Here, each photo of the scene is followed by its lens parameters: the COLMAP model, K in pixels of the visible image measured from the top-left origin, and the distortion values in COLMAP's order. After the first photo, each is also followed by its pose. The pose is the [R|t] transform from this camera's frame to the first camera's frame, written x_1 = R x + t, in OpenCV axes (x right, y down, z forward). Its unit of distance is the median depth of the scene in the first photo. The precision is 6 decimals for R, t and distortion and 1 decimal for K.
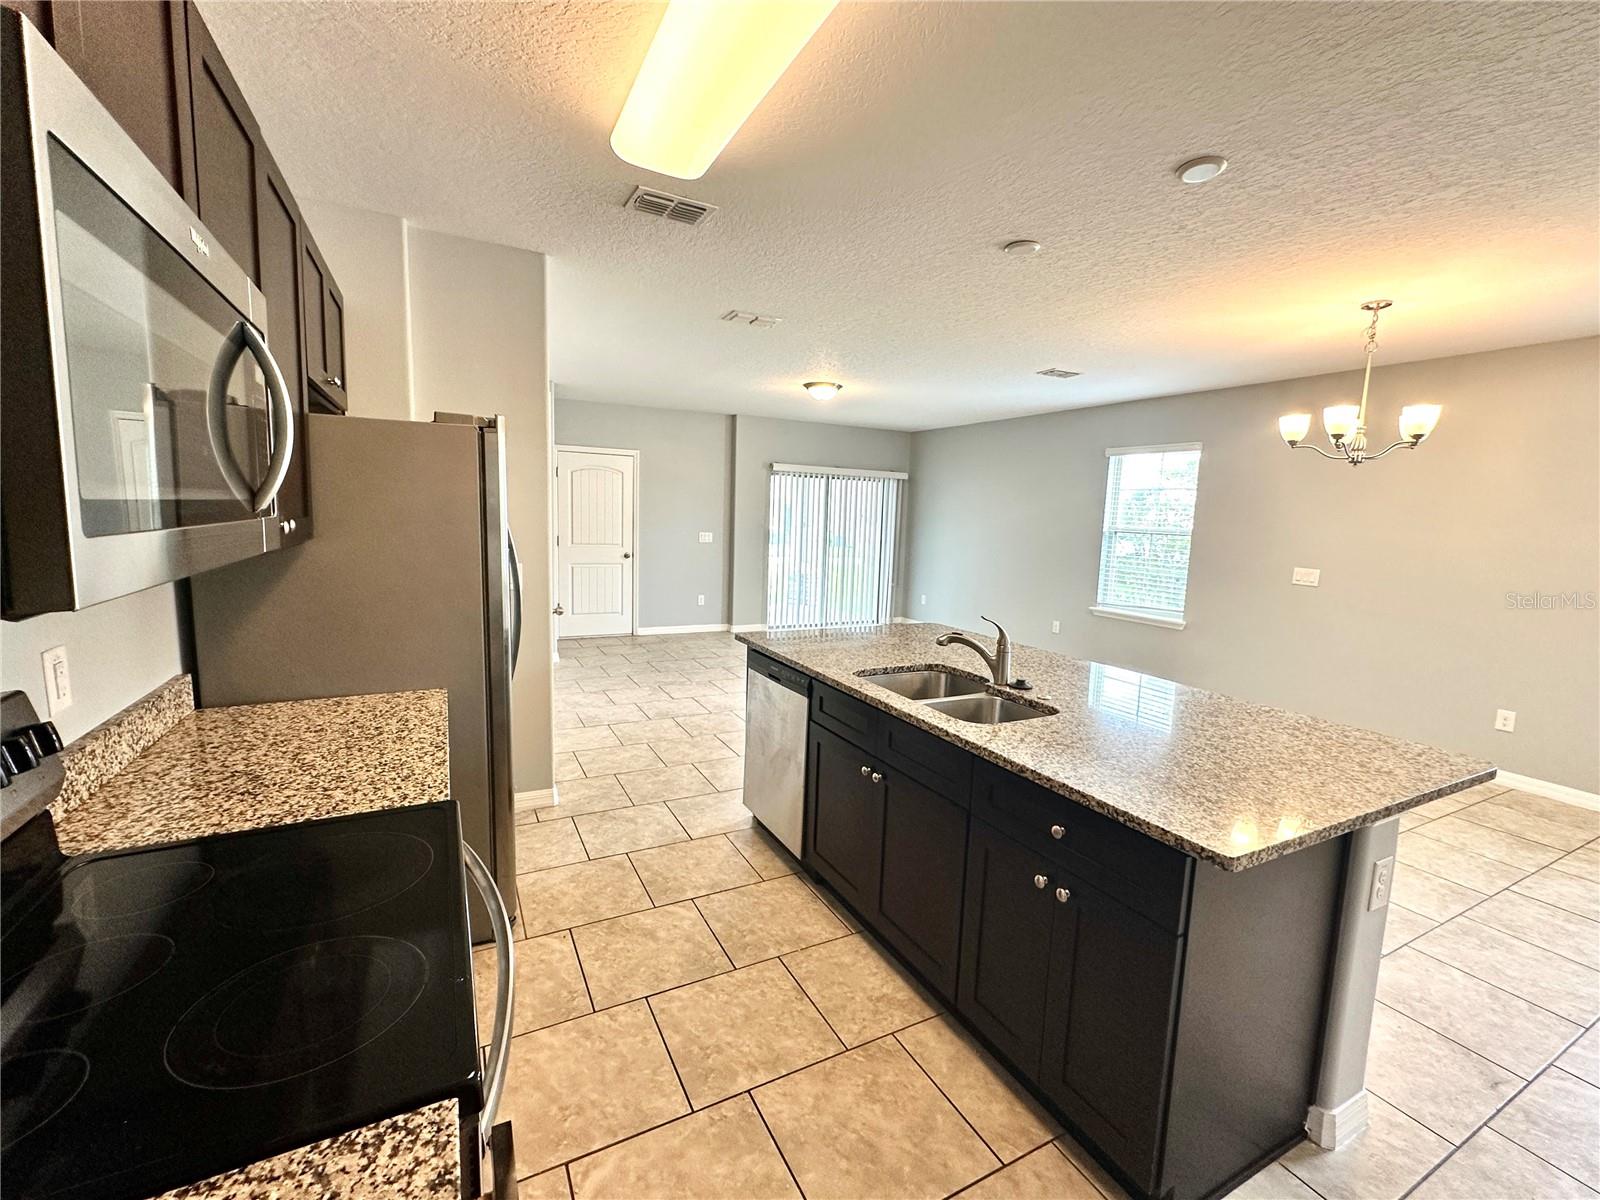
lens RADIAL K [[682.7, 0, 804.8], [0, 682.7, 594.7], [0, 0, 1]] dist [0.000213, 0.000594]
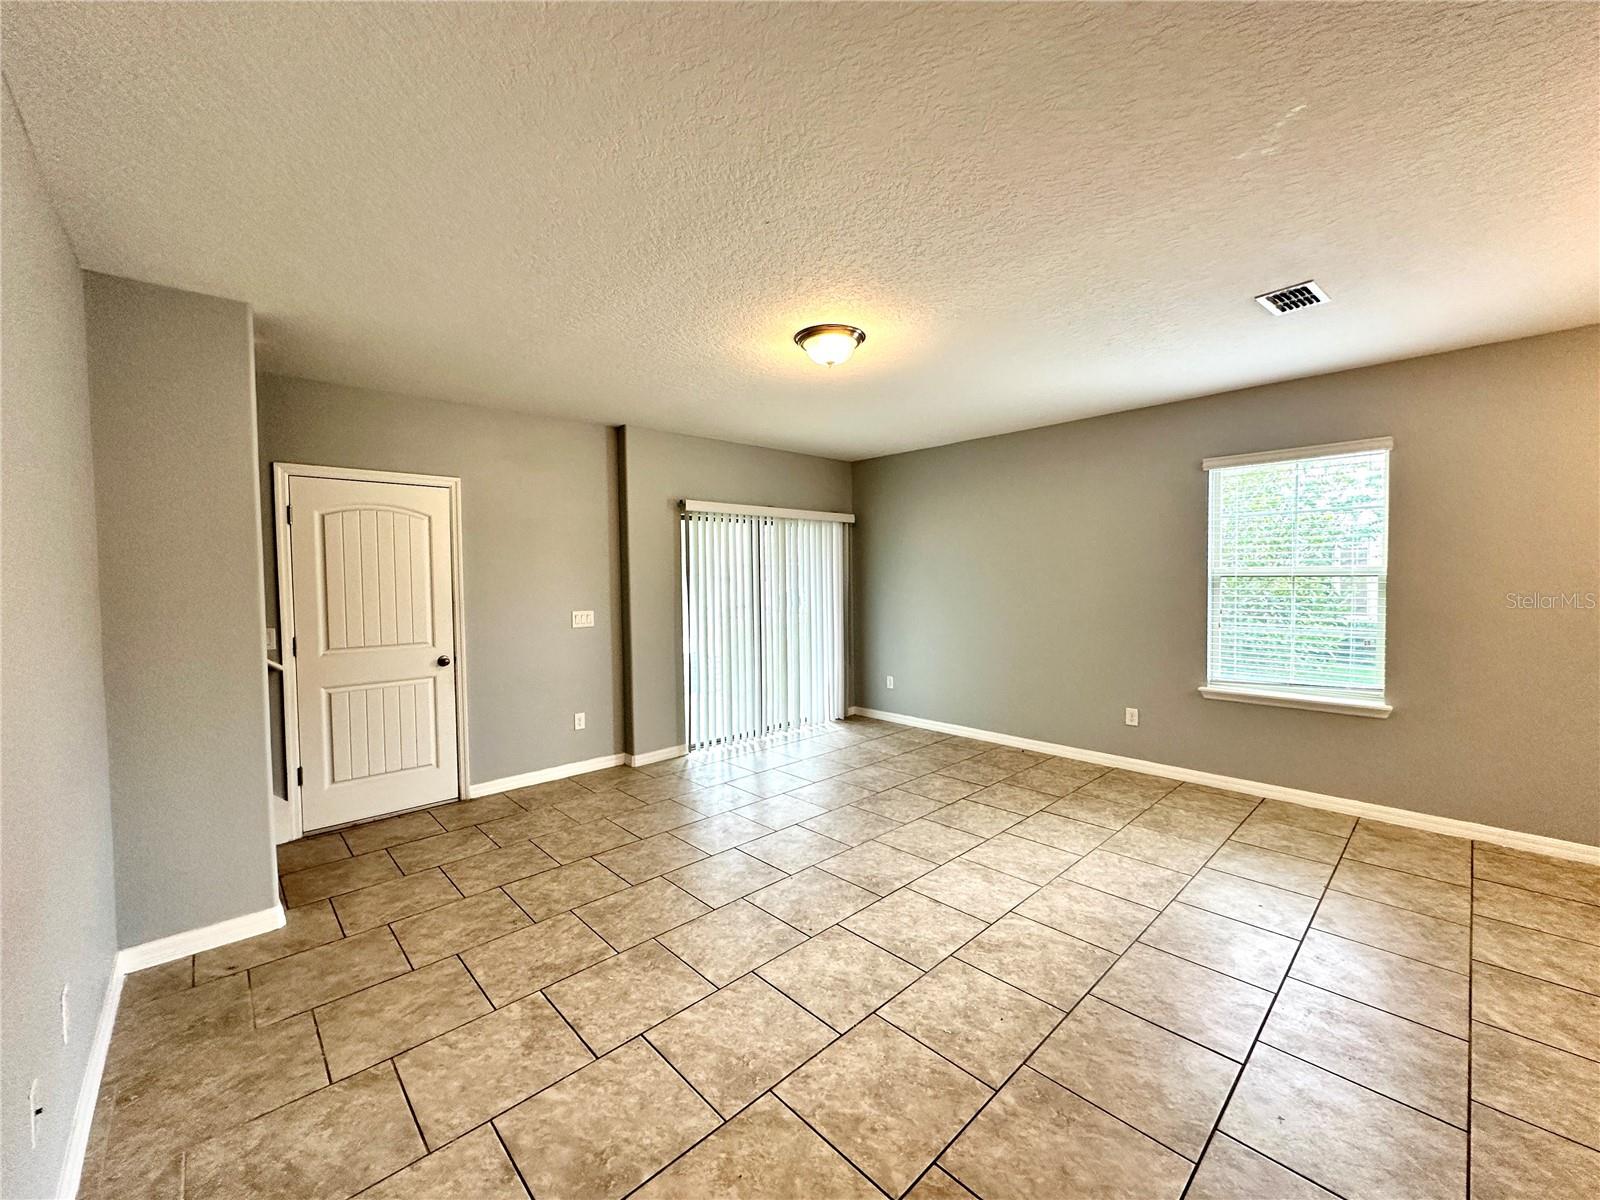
lens RADIAL K [[638.3, 0, 803.1], [0, 638.3, 597.2], [0, 0, 1]] dist [0.004077, -0.000145]
pose [[0.963104, -0.056957, 0.263033, -0.127822], [0.078427, 0.994327, -0.071855, -0.057081], [-0.257449, 0.089833, 0.962107, 0.476376]]
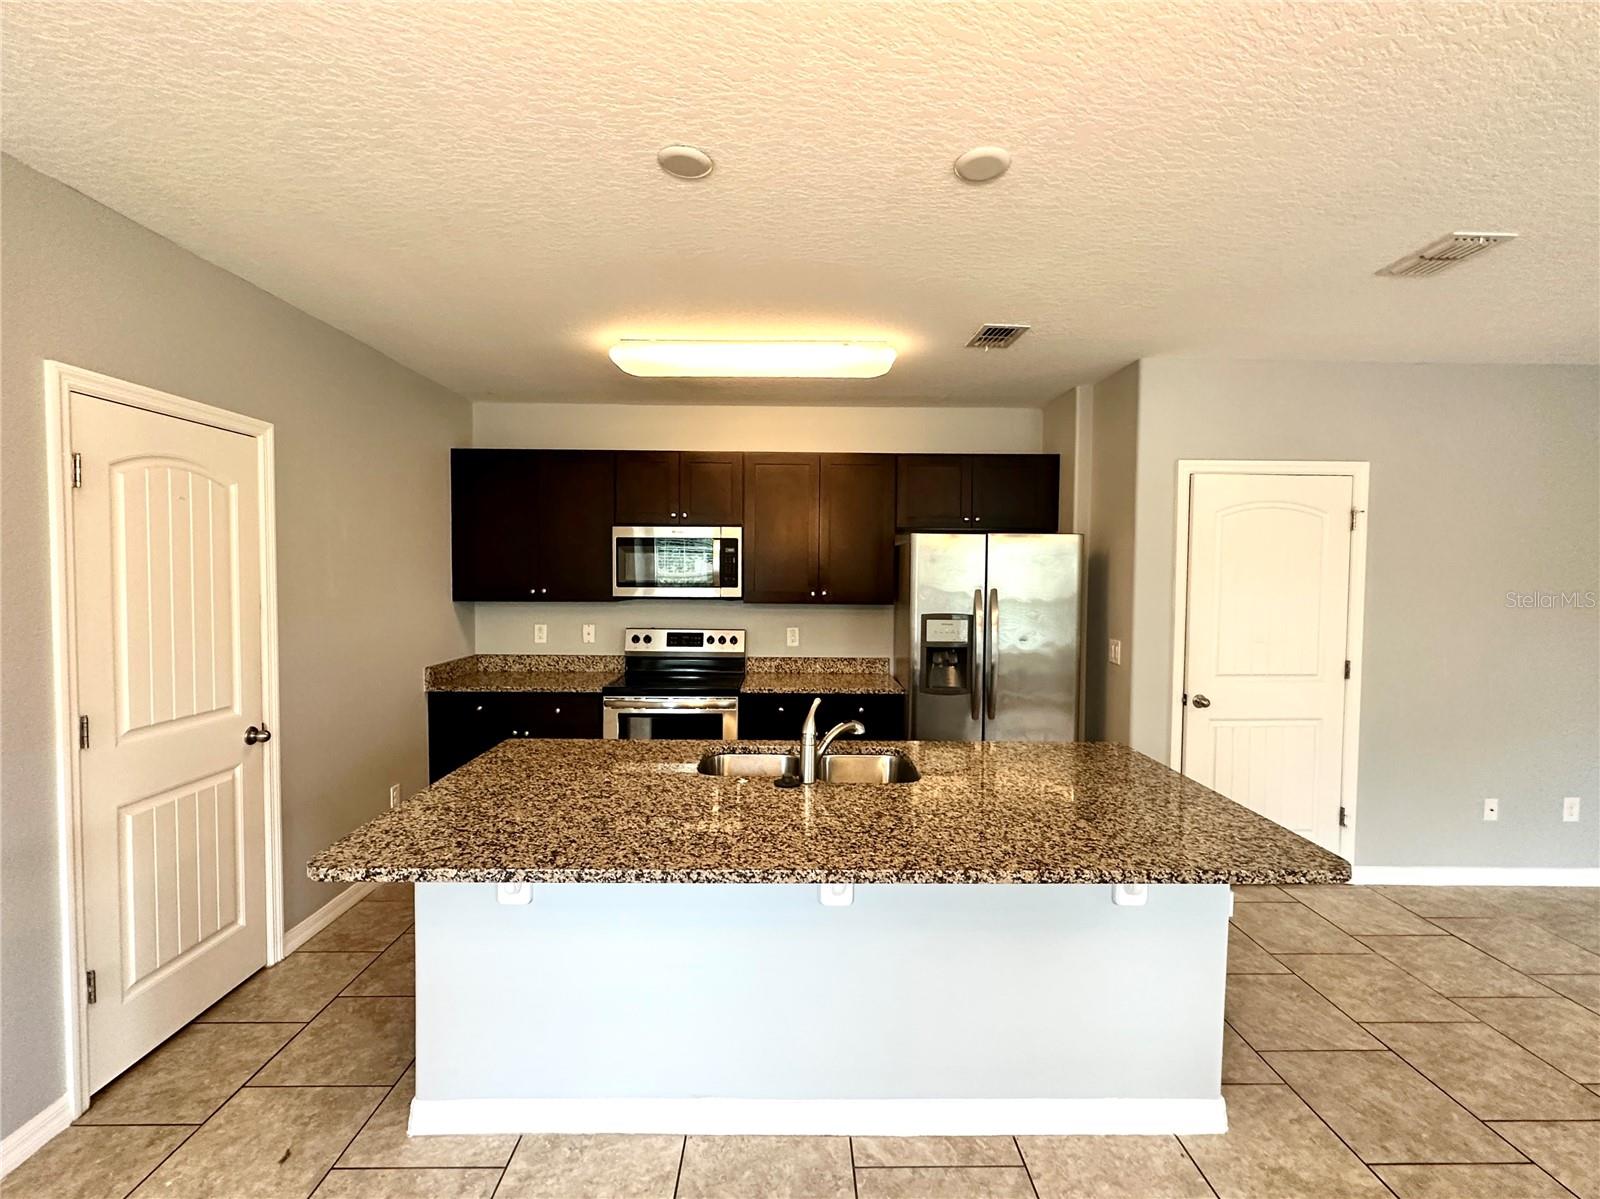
lens RADIAL K [[719.3, 0, 800.9], [0, 719.3, 598.7], [0, 0, 1]] dist [-0.000512, -0.000025]
pose [[-0.450733, -0.003051, -0.892654, 0.407503], [-0.130783, 0.989429, 0.062655, -0.057137], [0.883027, 0.144984, -0.446367, 0.503484]]
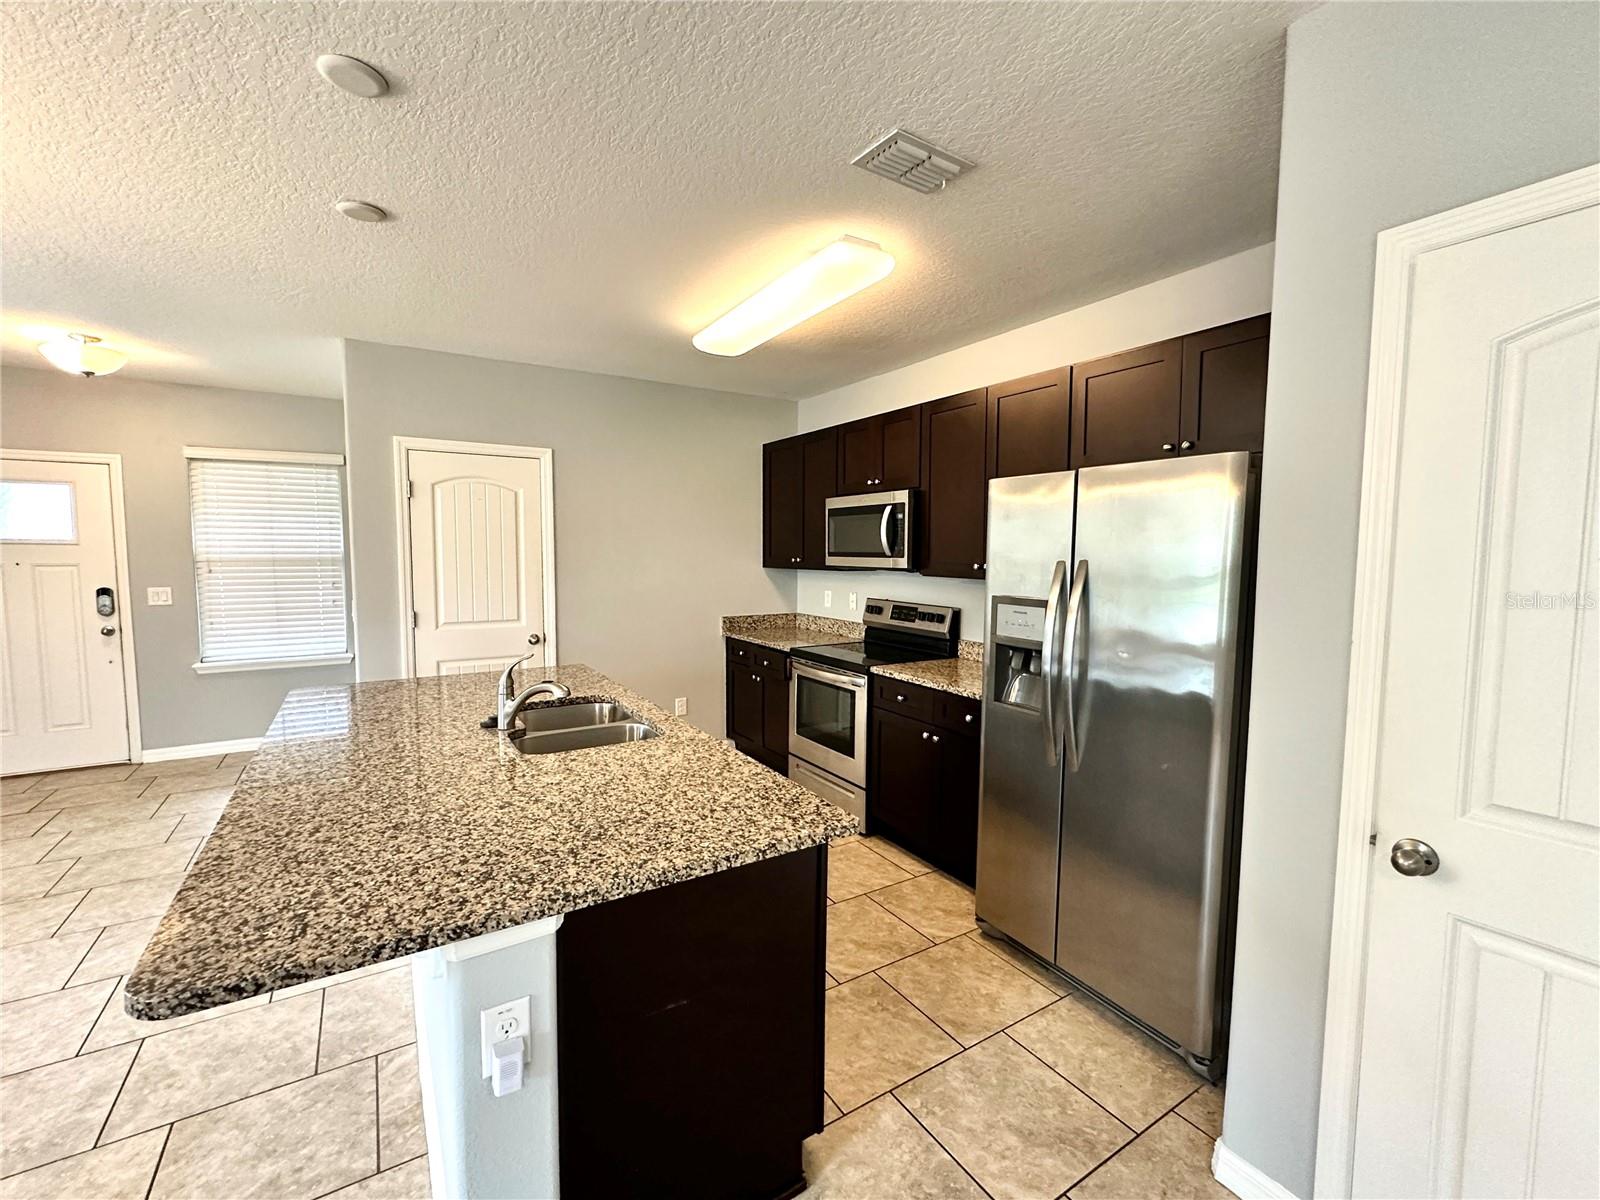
lens RADIAL K [[682.7, 0, 798.7], [0, 682.7, 600.0], [0, 0, 1]] dist [0.000213, 0.000594]
pose [[-0.996292, -0.033748, -0.079139, -0.008900], [-0.048455, 0.980196, 0.192008, -0.086678], [0.071092, 0.195131, -0.978197, 0.698160]]
